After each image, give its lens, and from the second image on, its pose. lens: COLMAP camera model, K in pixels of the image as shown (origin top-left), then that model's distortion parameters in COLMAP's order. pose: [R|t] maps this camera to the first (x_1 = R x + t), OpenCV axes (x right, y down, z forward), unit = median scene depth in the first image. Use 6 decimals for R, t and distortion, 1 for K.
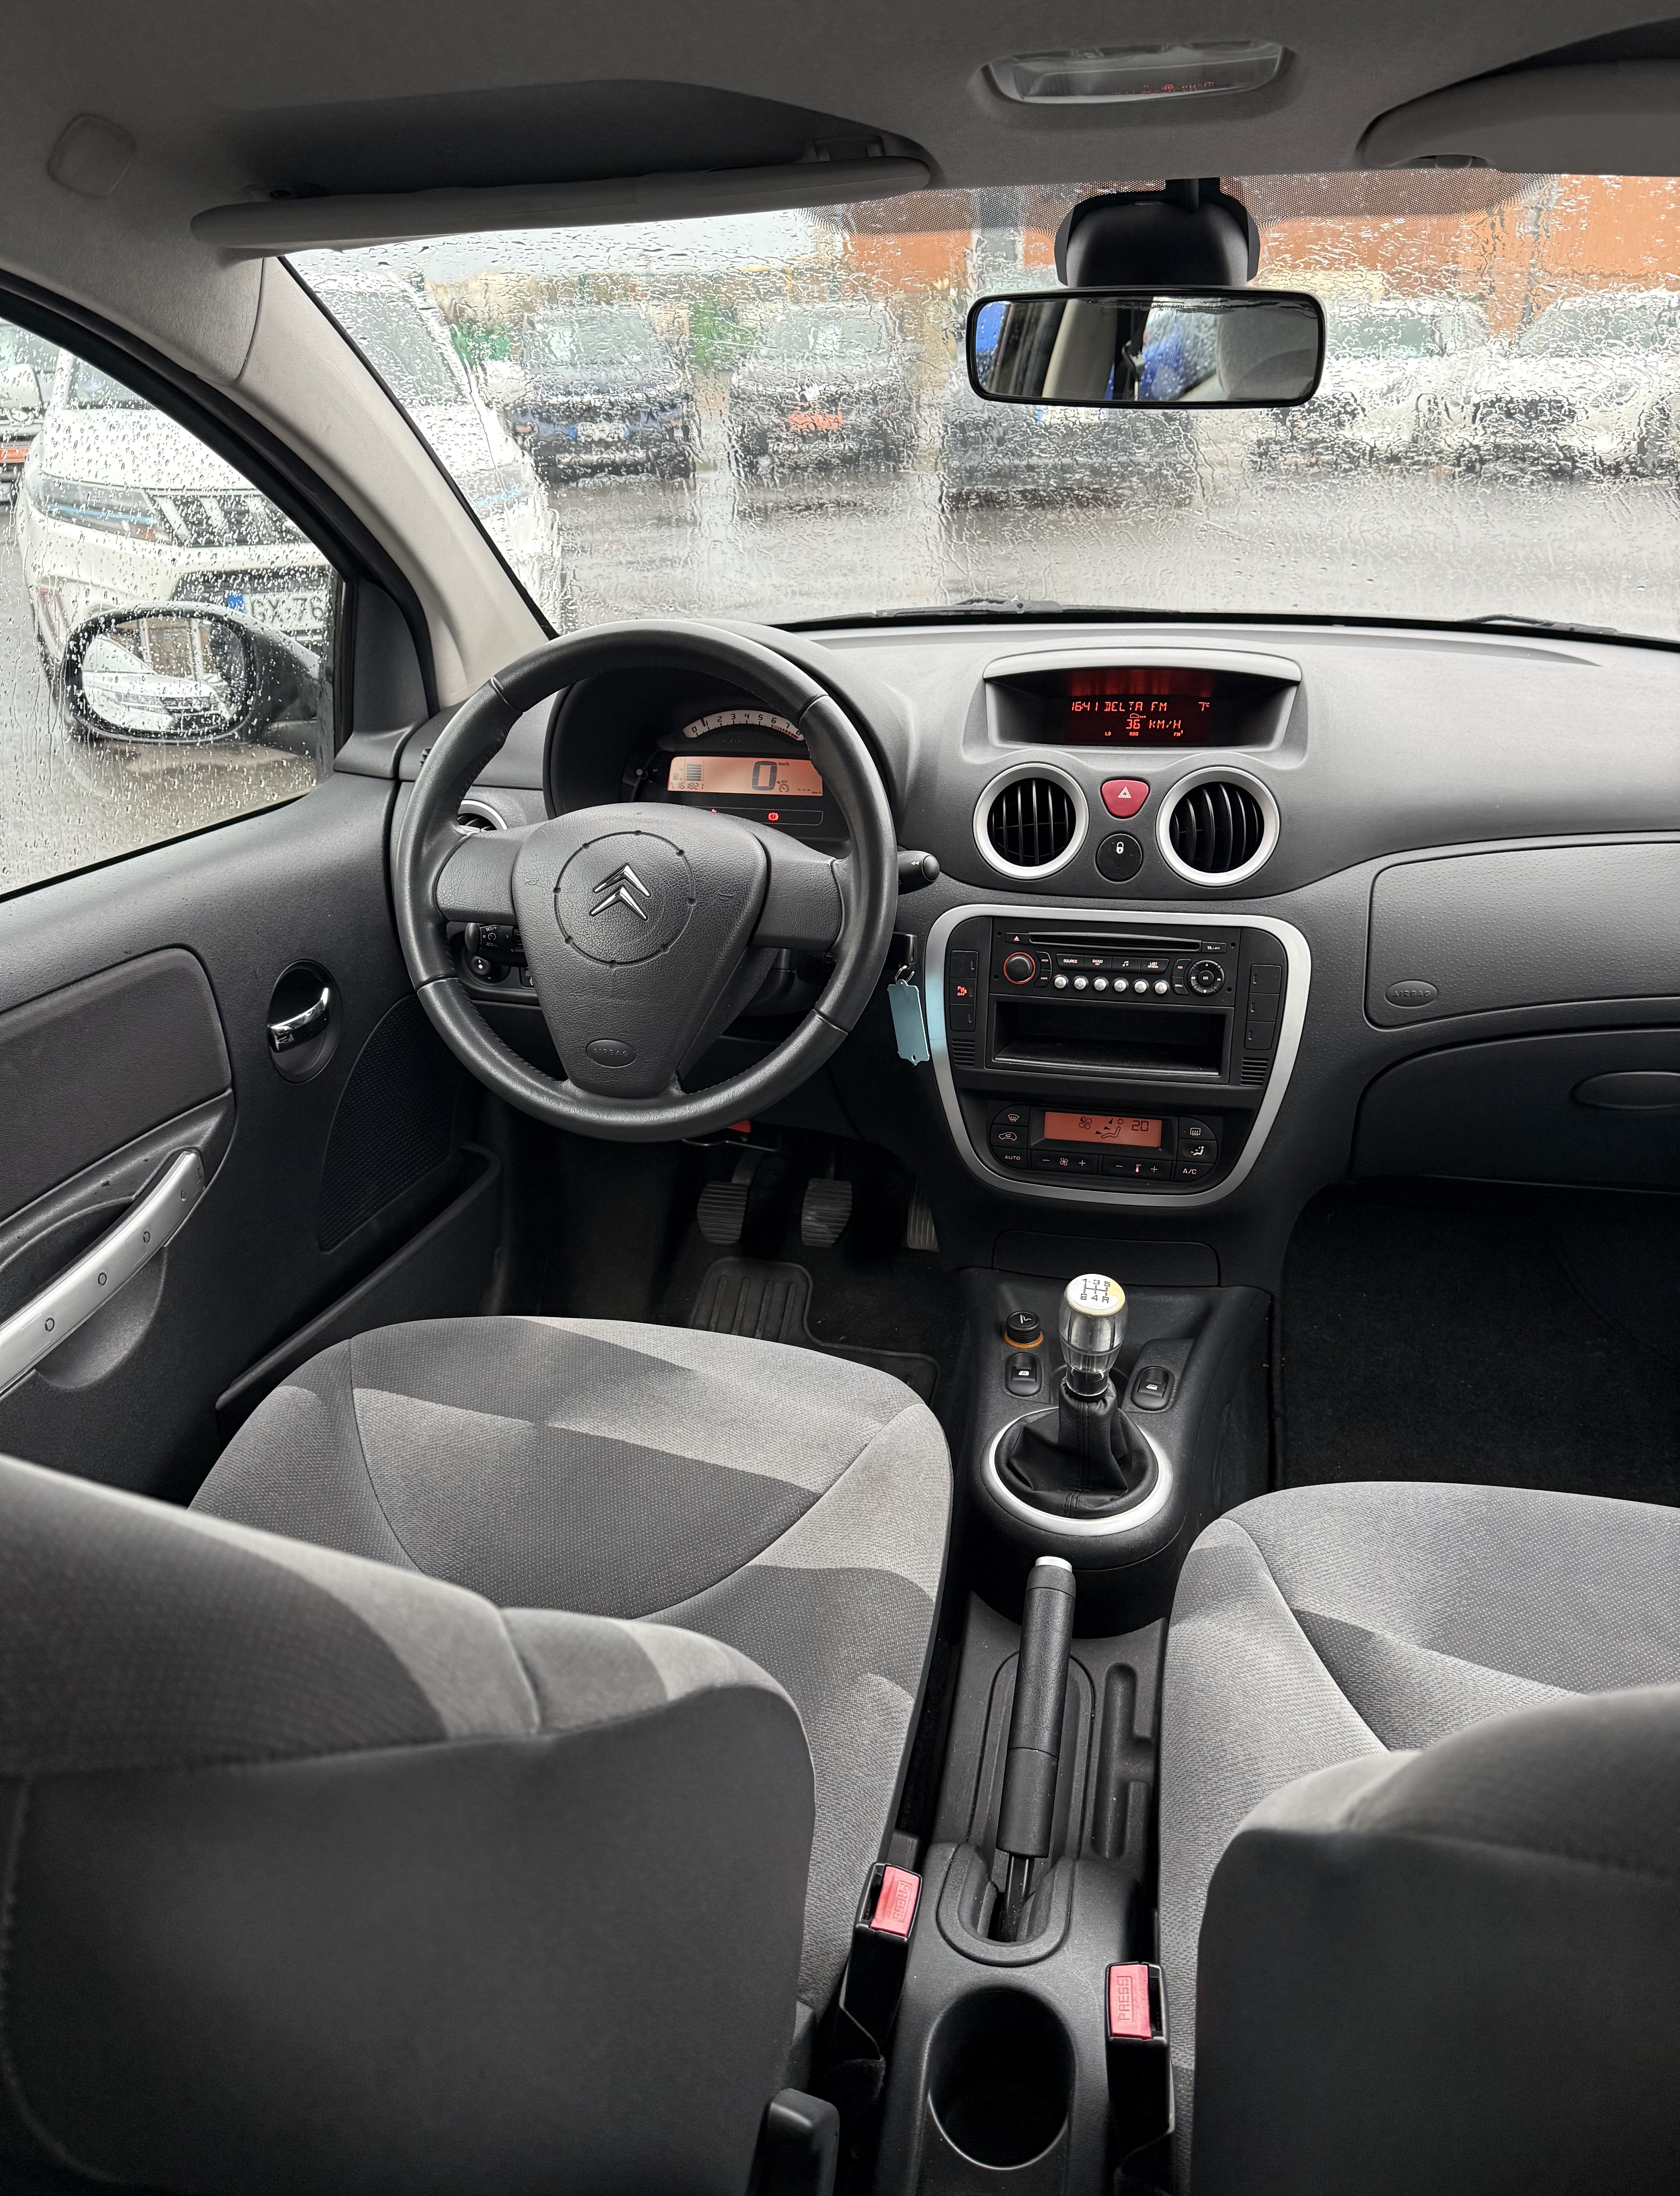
lens RADIAL K [[1609.1, 0, 840.0], [0, 1609.1, 1098.0], [0, 0, 1]] dist [0.169868, -0.274535]
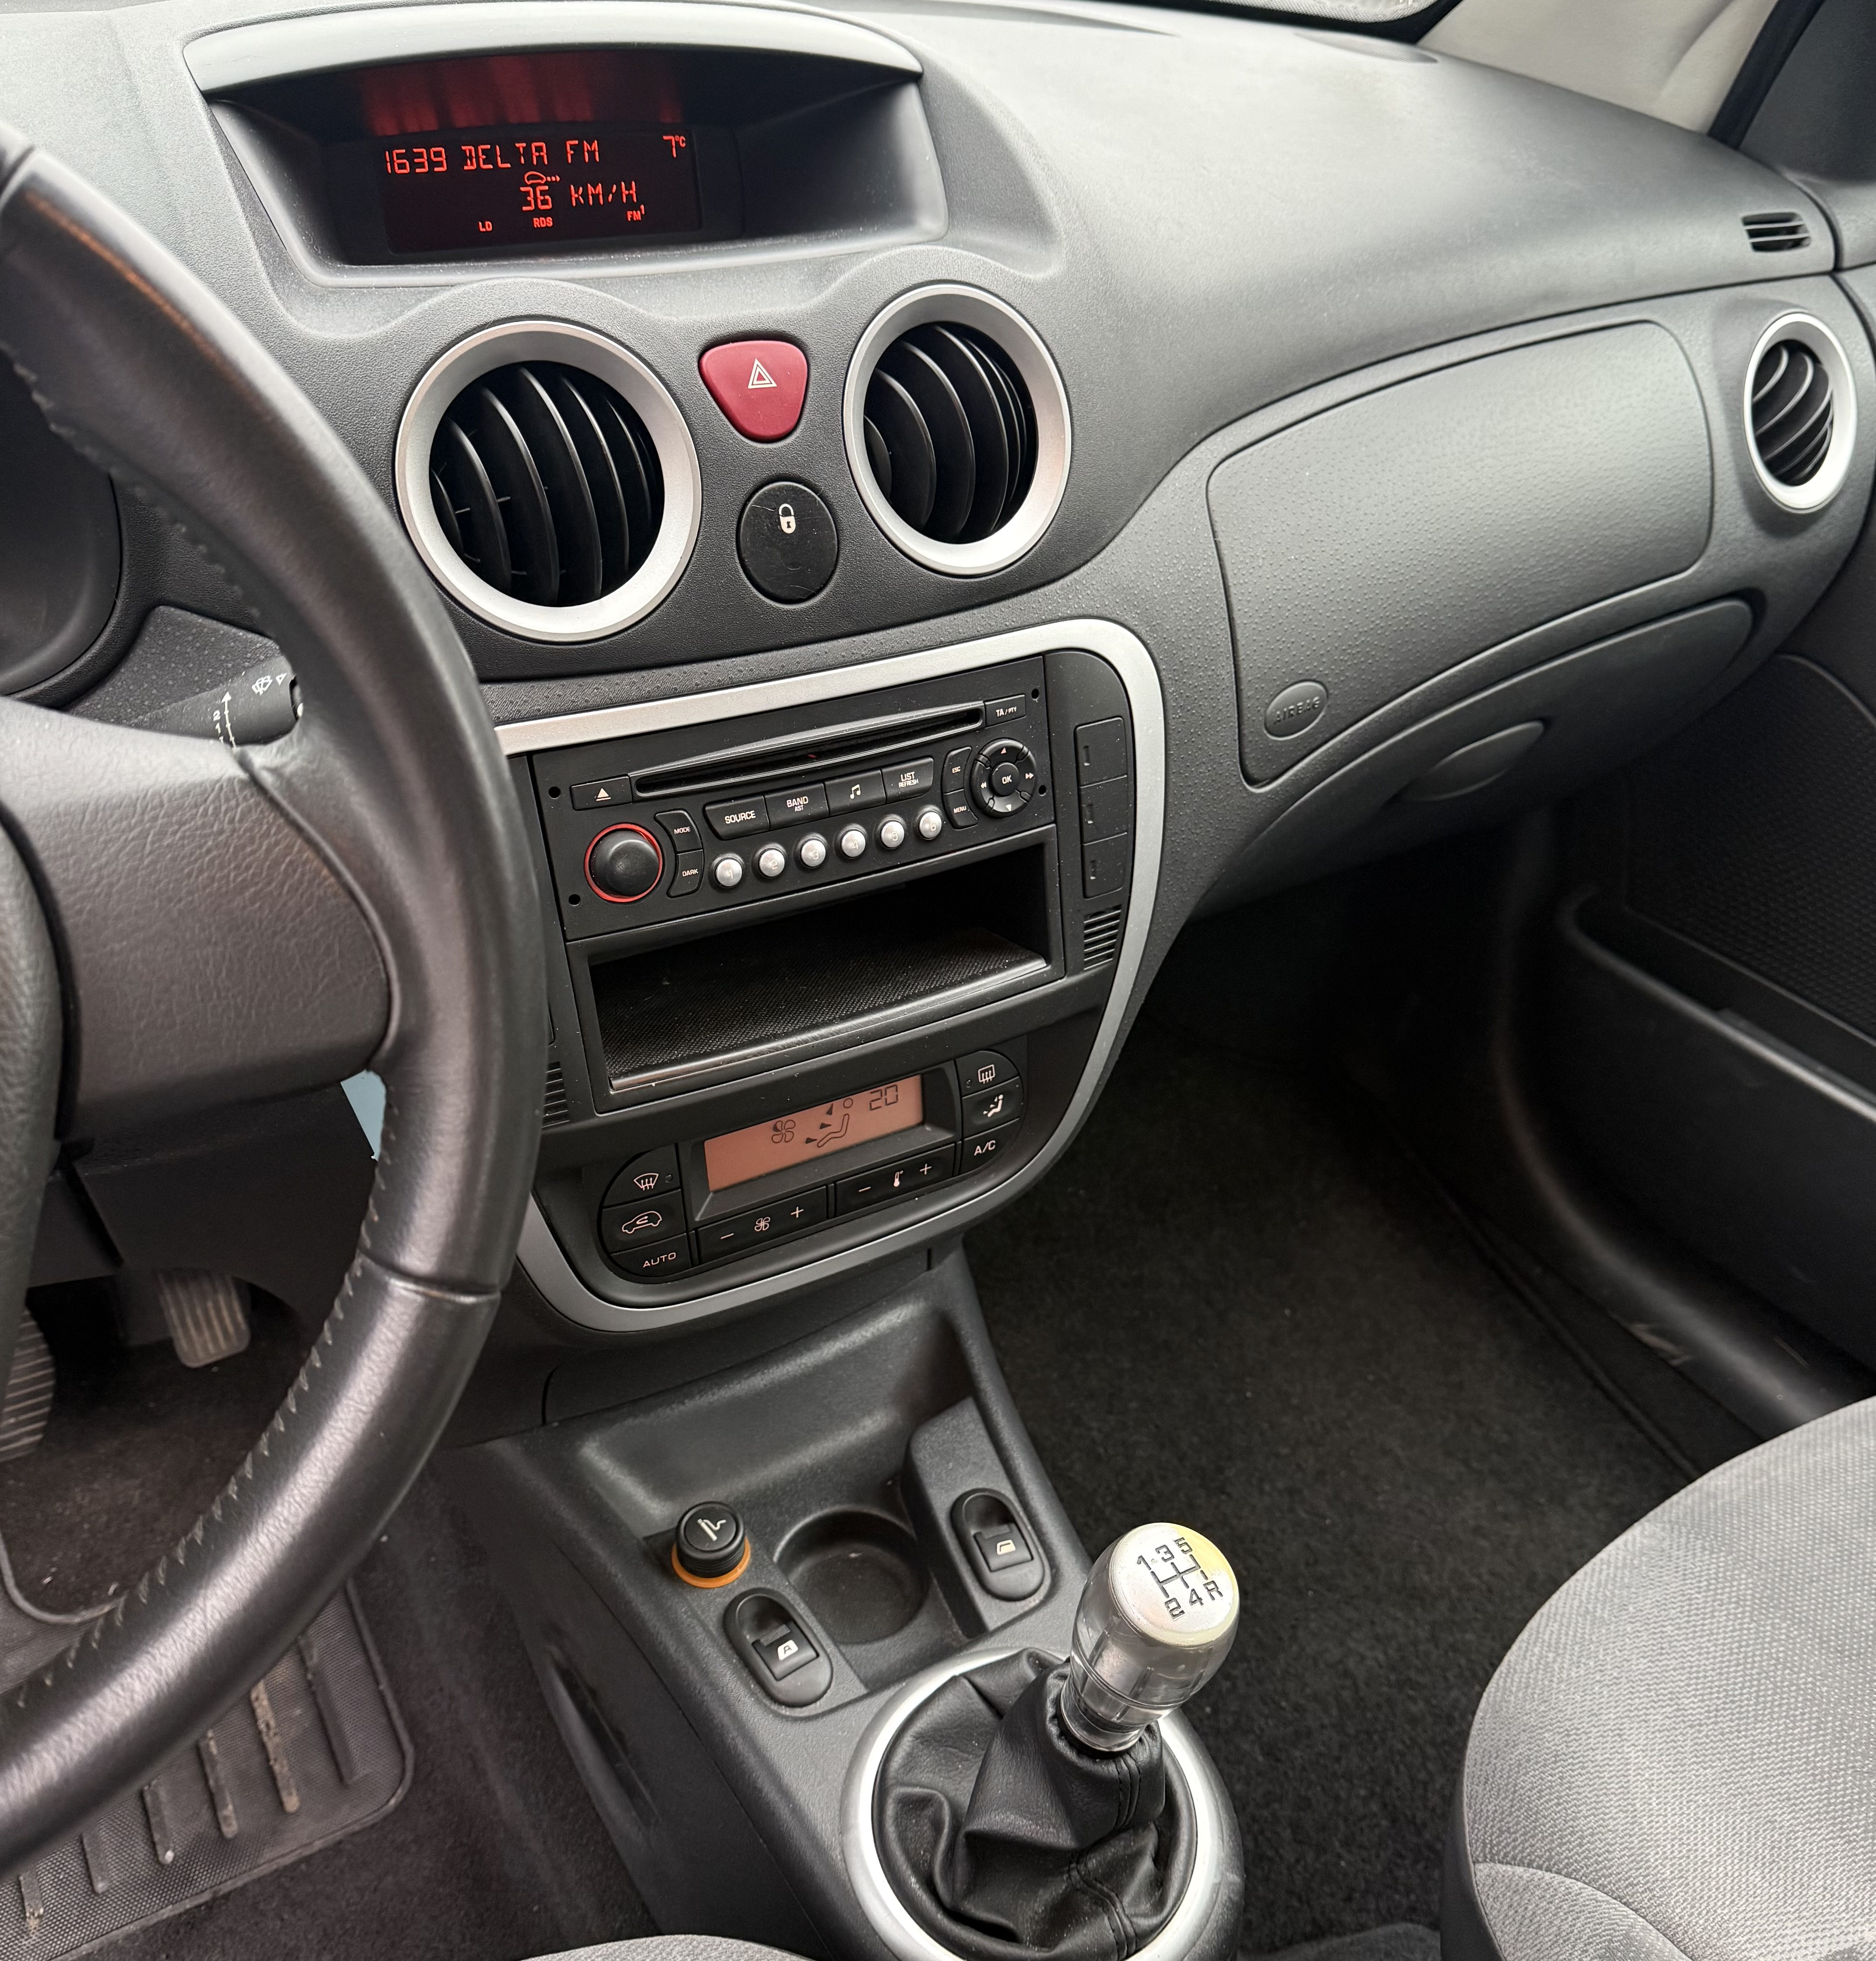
lens RADIAL K [[1744.3, 0, 946.2], [0, 1744.3, 1069.3], [0, 0, 1]] dist [0.127240, -0.243995]
pose [[0.719684, -0.363743, 0.591393, -0.109853], [0.219232, 0.927257, 0.303531, -0.150448], [-0.658781, -0.088795, 0.747077, 0.625717]]
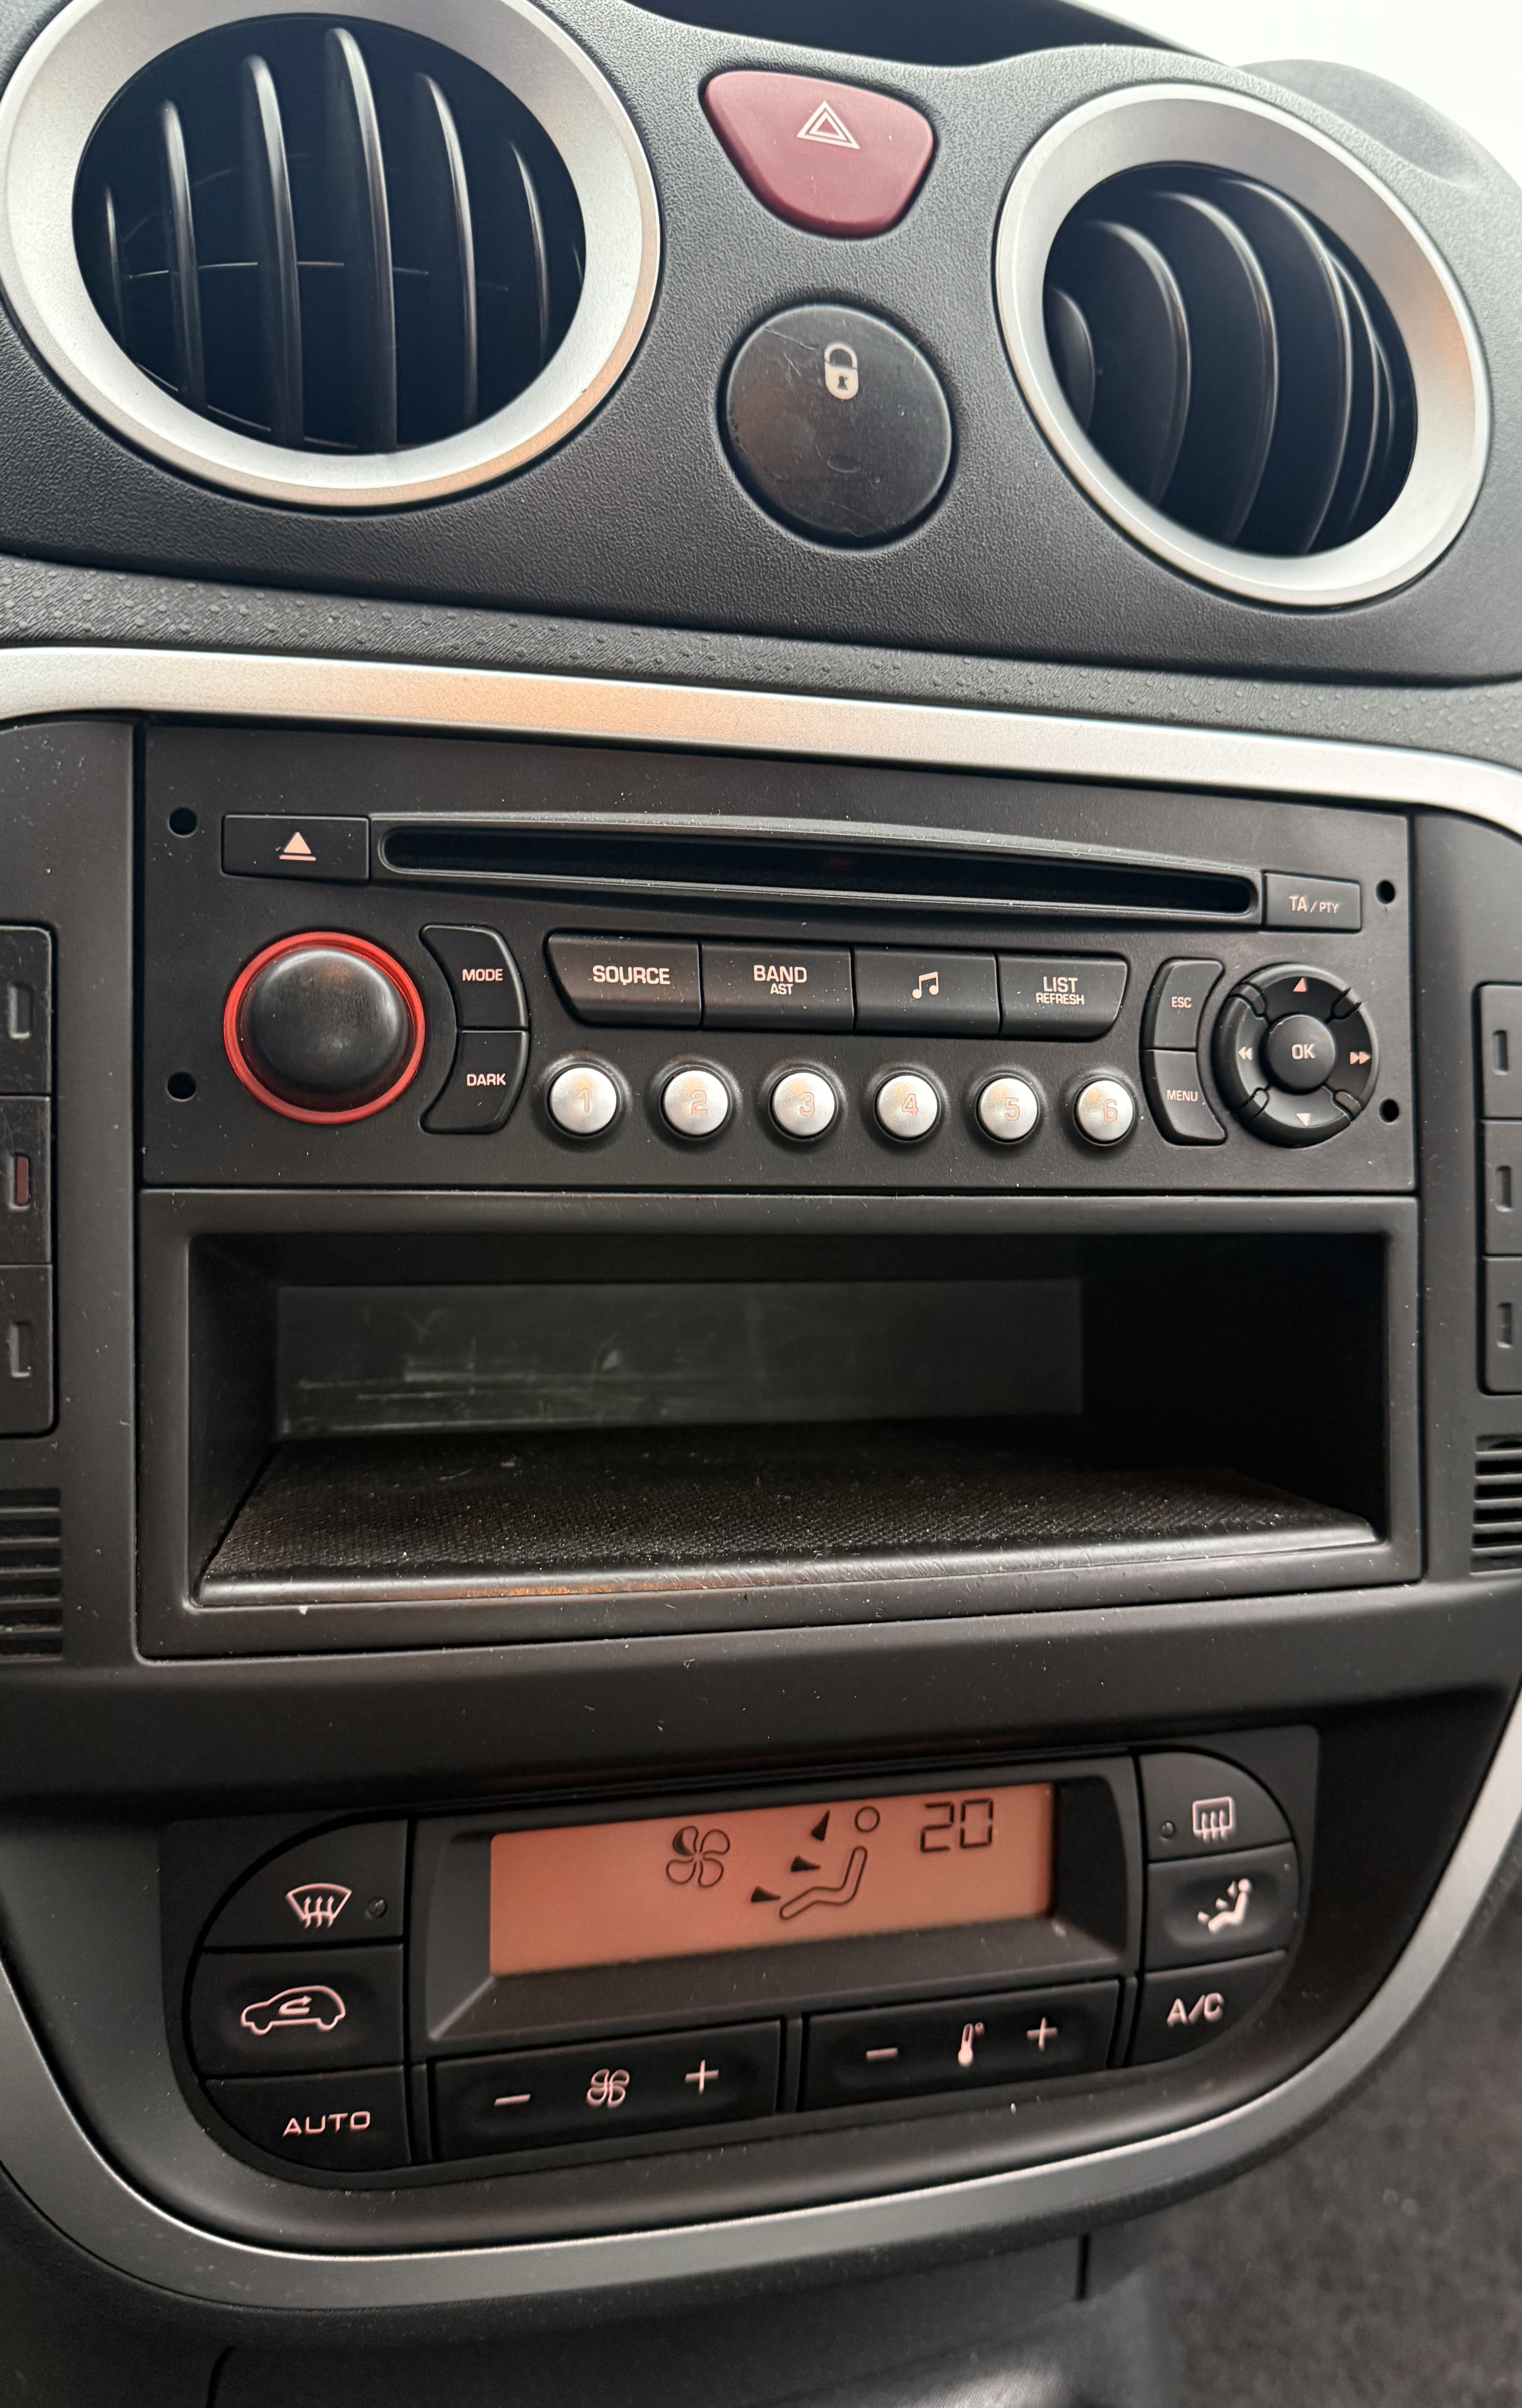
lens RADIAL K [[1836.8, 0, 814.8], [0, 1836.8, 1202.1], [0, 0, 1]] dist [0.022231, -0.083844]
pose [[0.878679, -0.037411, 0.475944, 0.065424], [0.113508, 0.984709, -0.132155, -0.032779], [-0.463723, 0.170145, 0.869489, 0.827553]]
